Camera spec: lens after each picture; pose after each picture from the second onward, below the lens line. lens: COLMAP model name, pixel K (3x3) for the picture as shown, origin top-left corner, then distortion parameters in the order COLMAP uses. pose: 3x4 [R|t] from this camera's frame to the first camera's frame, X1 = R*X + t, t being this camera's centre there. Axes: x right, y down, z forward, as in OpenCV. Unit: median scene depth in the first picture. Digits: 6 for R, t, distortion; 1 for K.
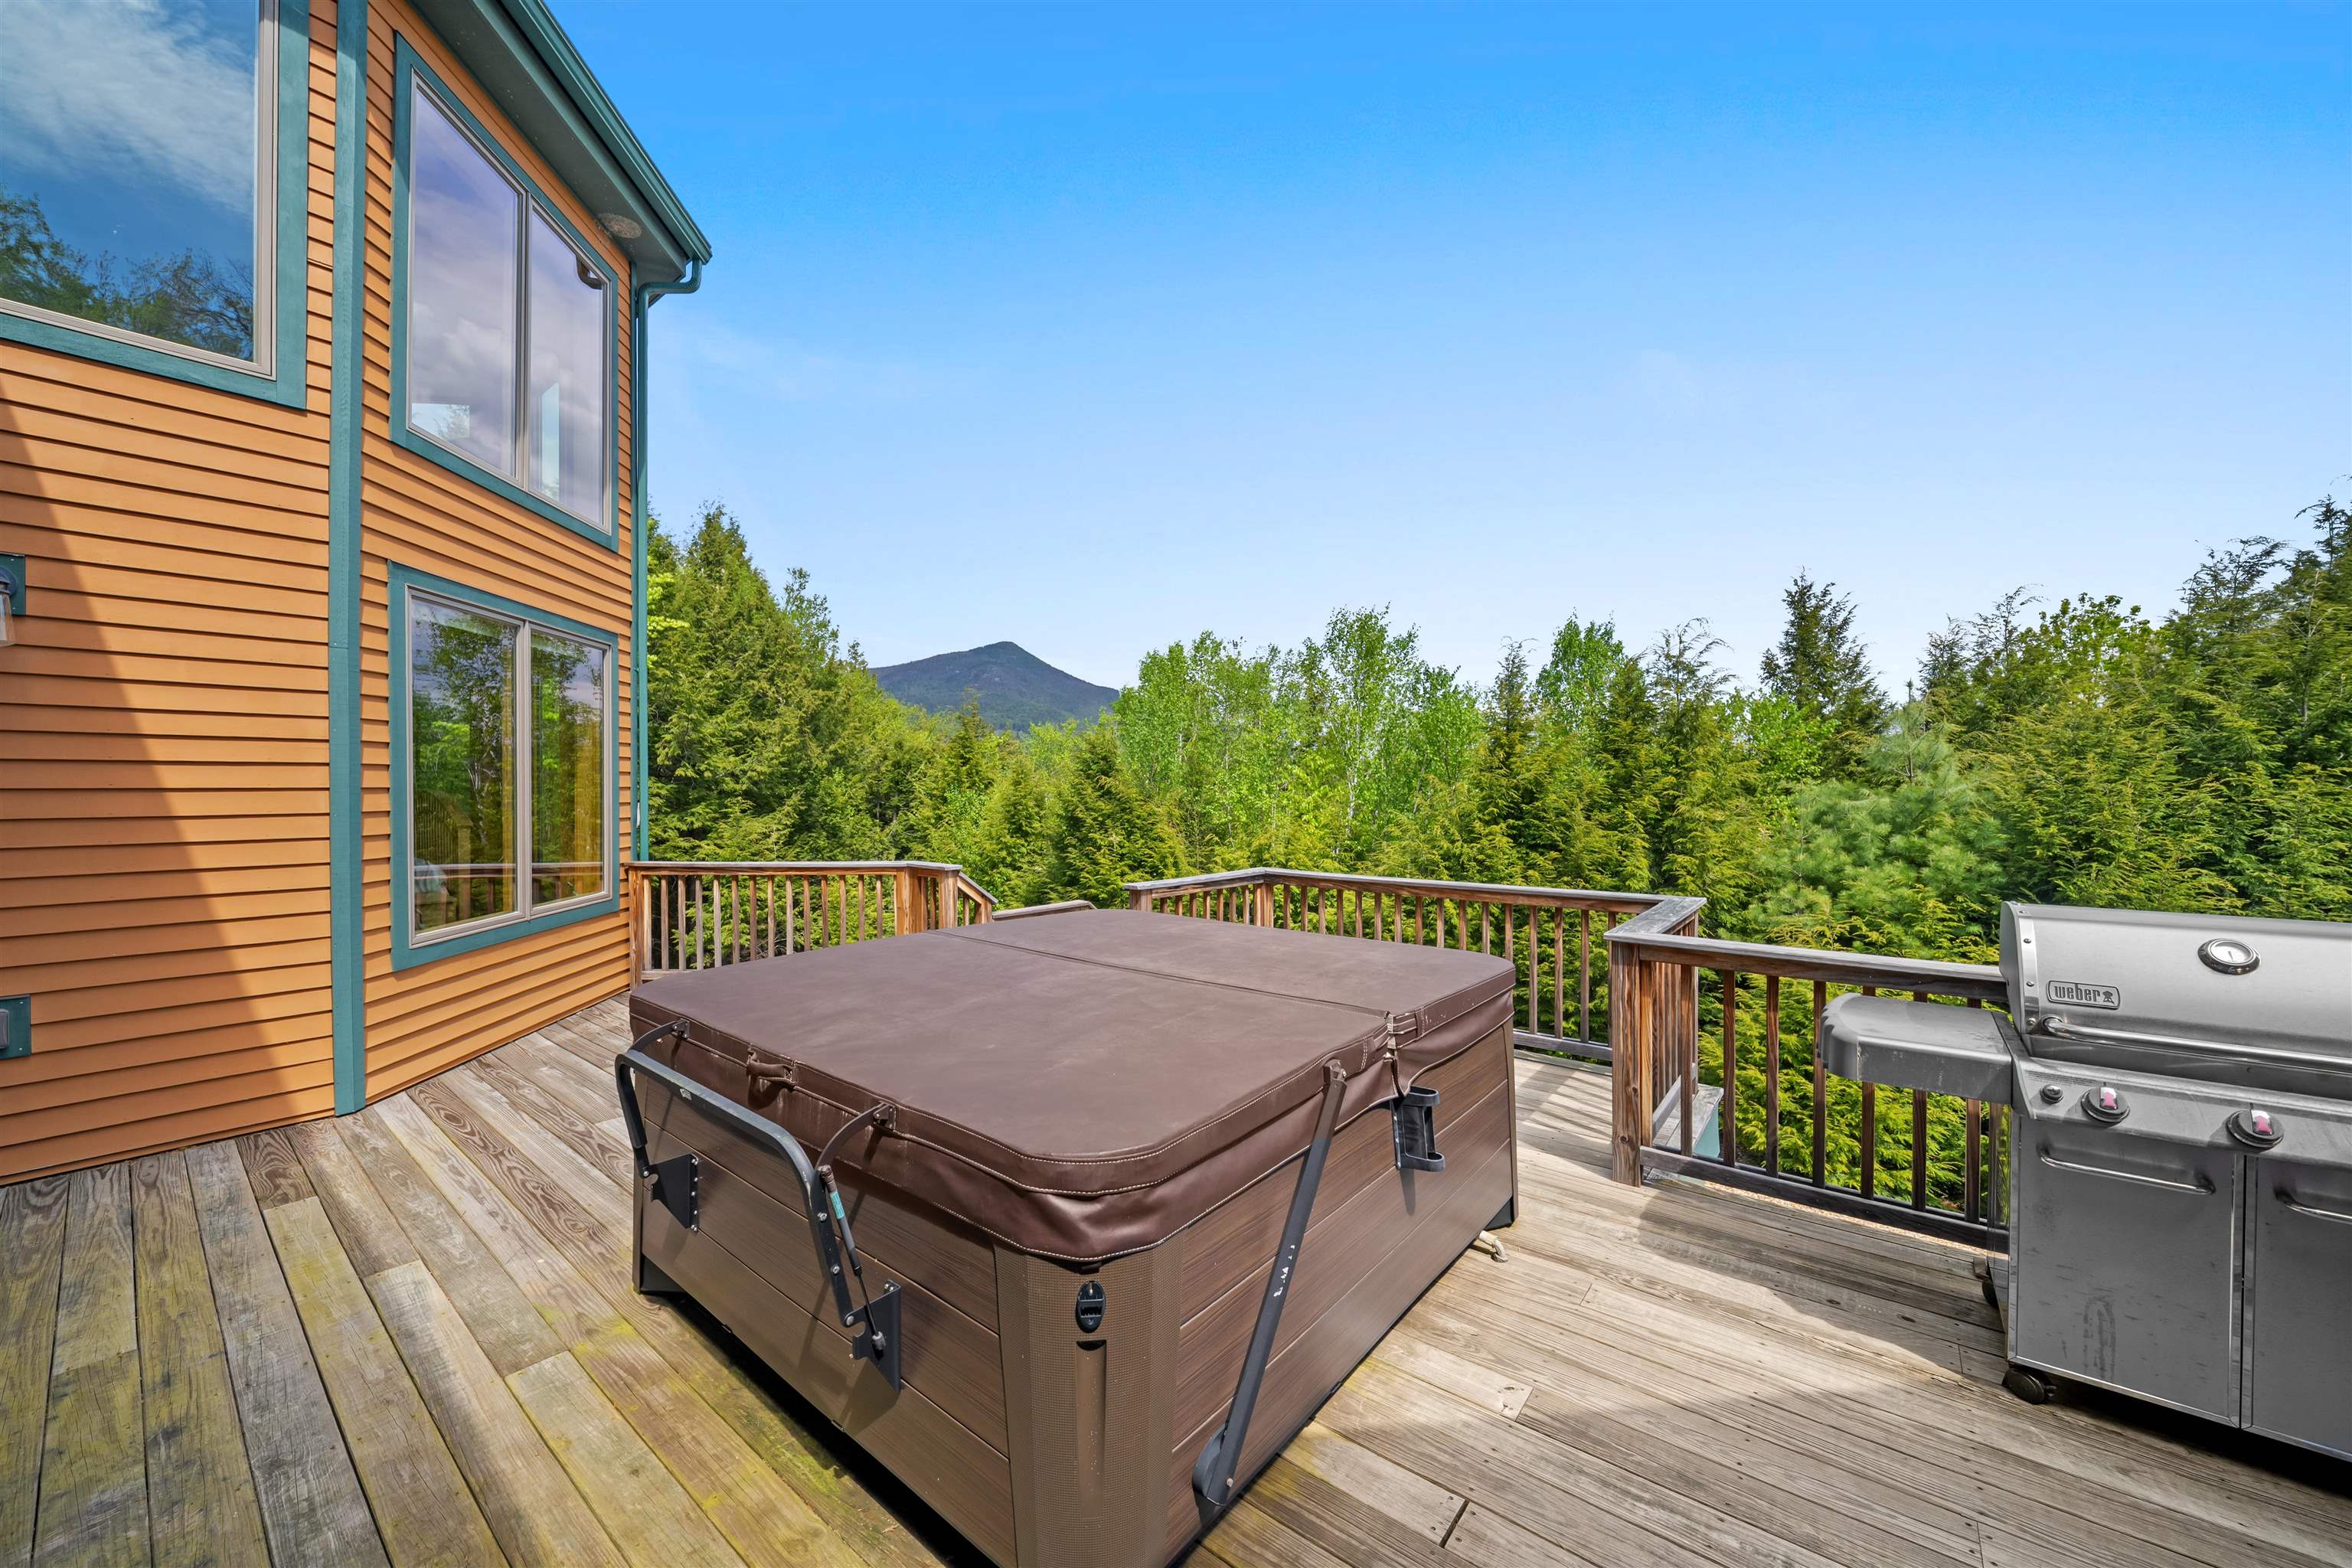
lens RADIAL K [[856.1, 0, 1176.0], [0, 856.1, 784.0], [0, 0, 1]] dist [-0.000751, -0.000144]
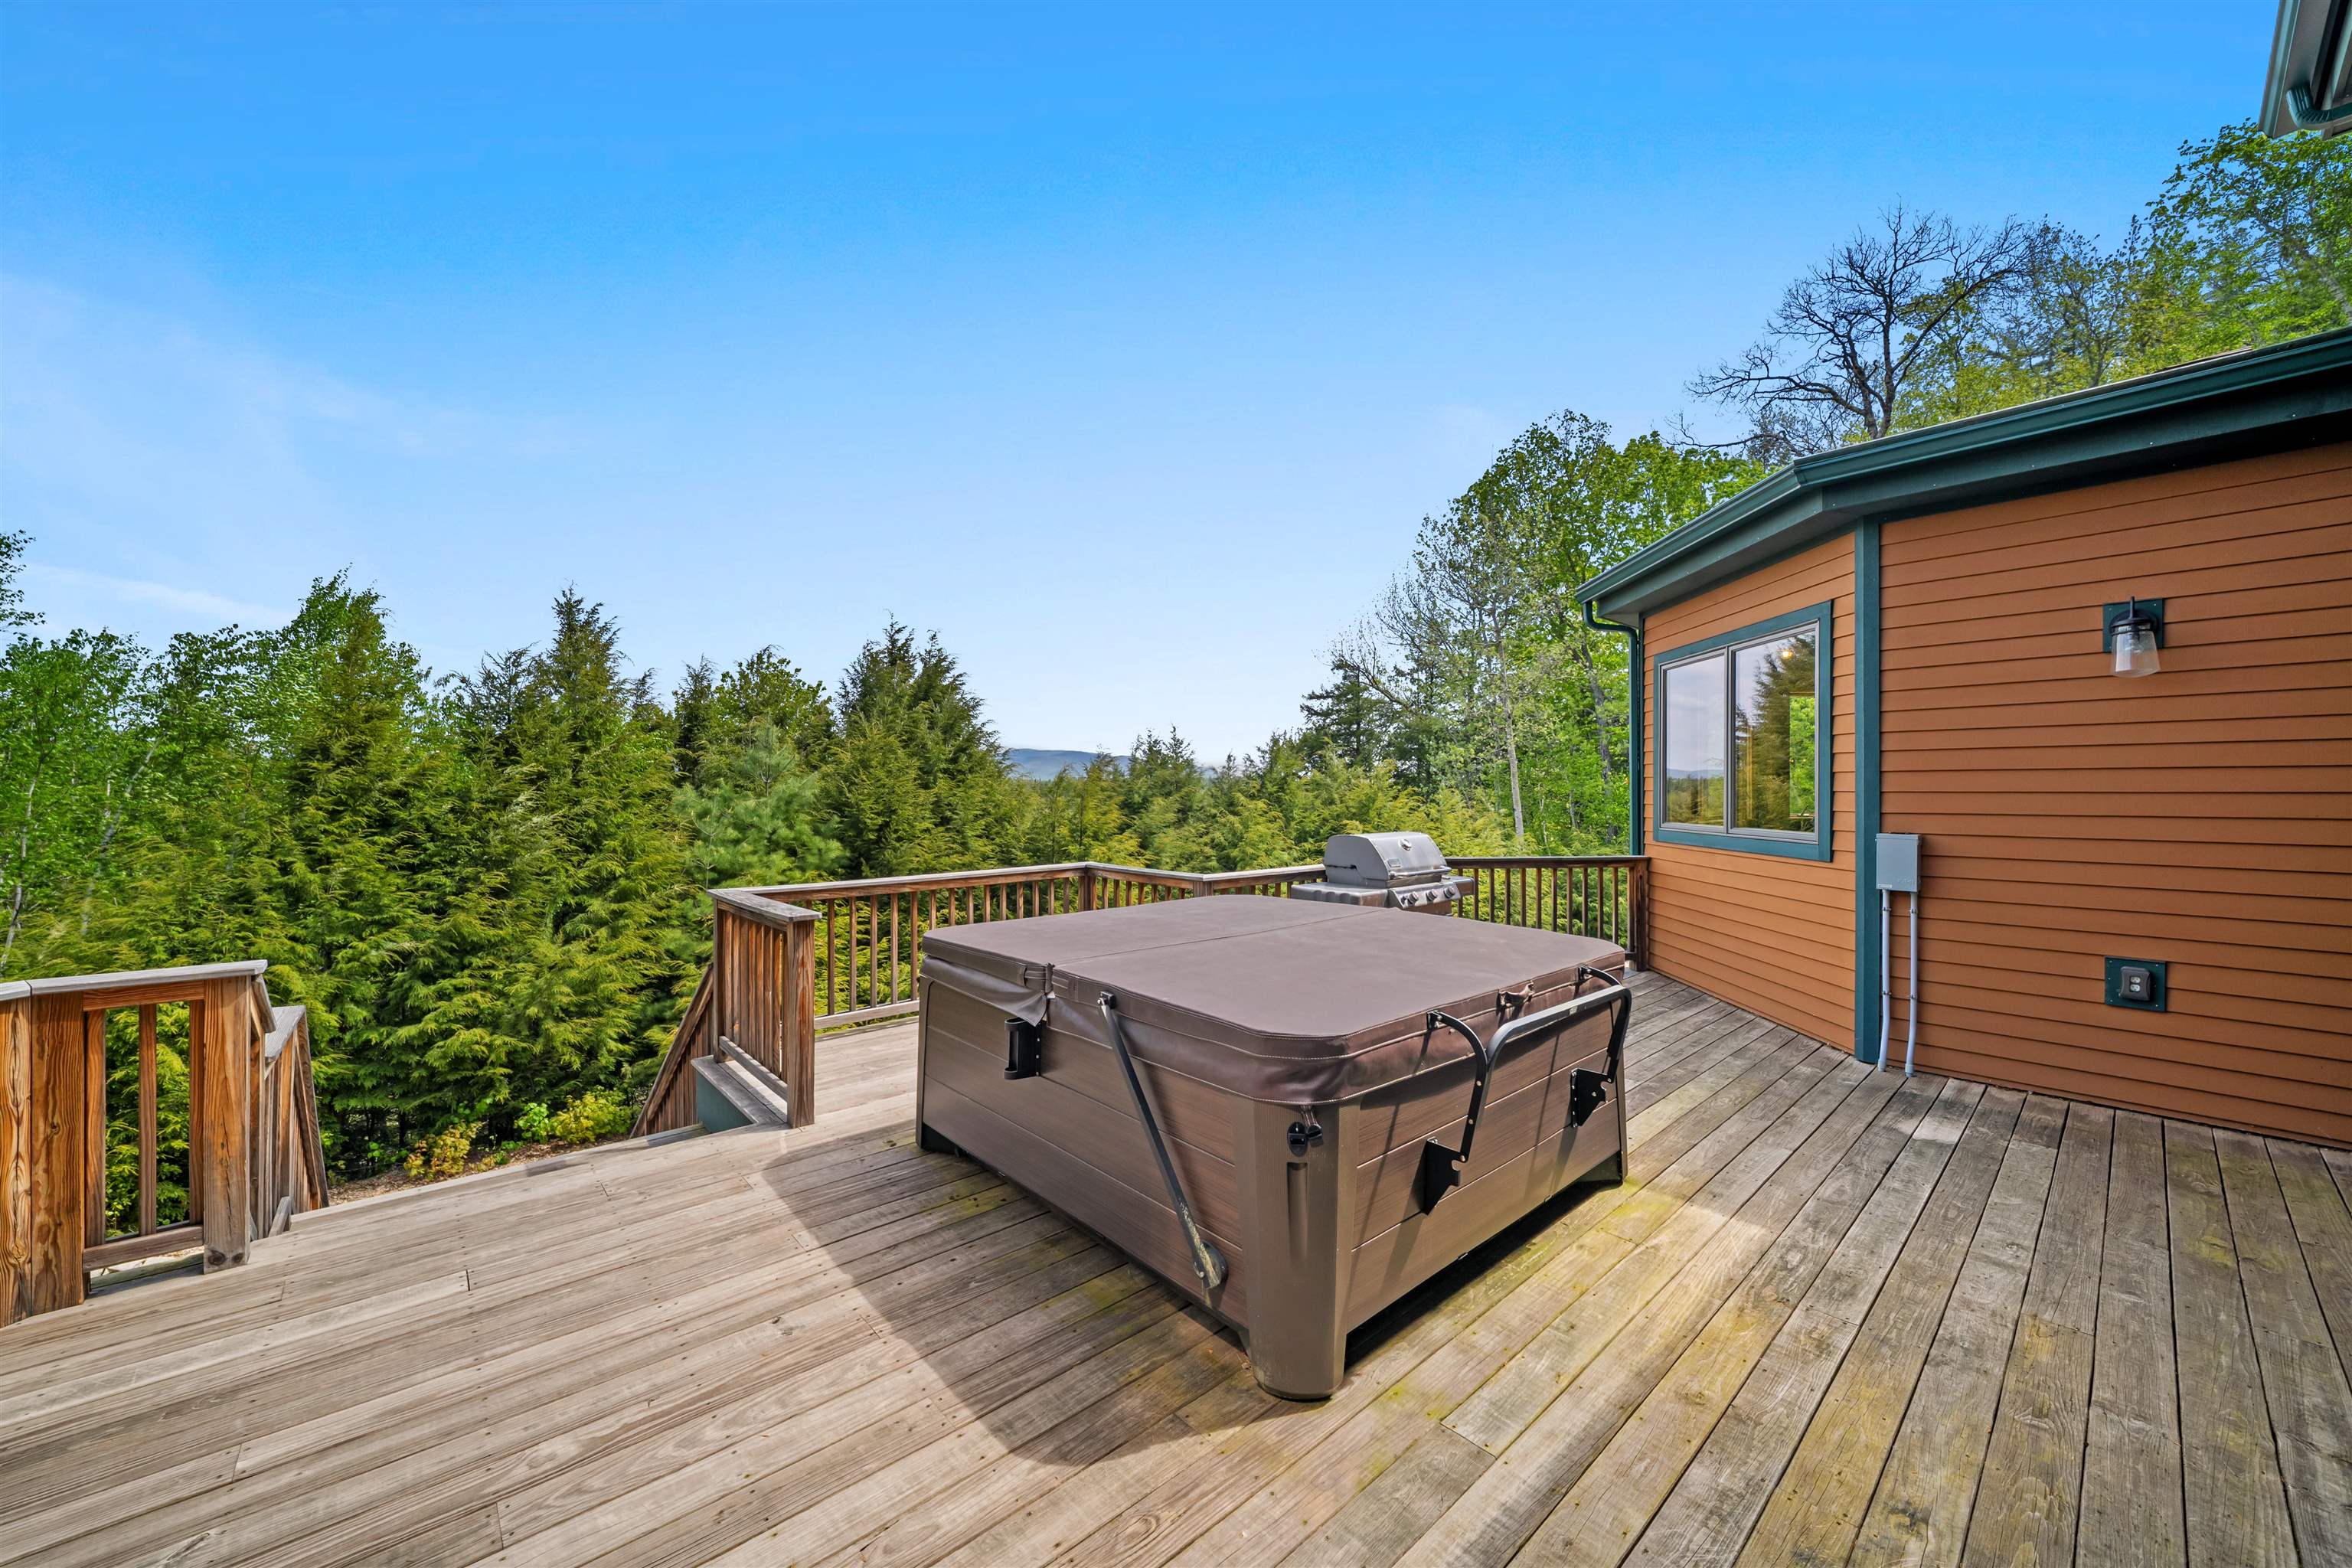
lens RADIAL K [[856.1, 0, 1176.0], [0, 856.1, 784.0], [0, 0, 1]] dist [-0.000751, -0.000144]
pose [[0.145616, 0.007687, 0.989311, -0.187239], [0.000175, 0.999970, -0.007795, 0.000056], [-0.989341, 0.001308, 0.145611, 0.131377]]
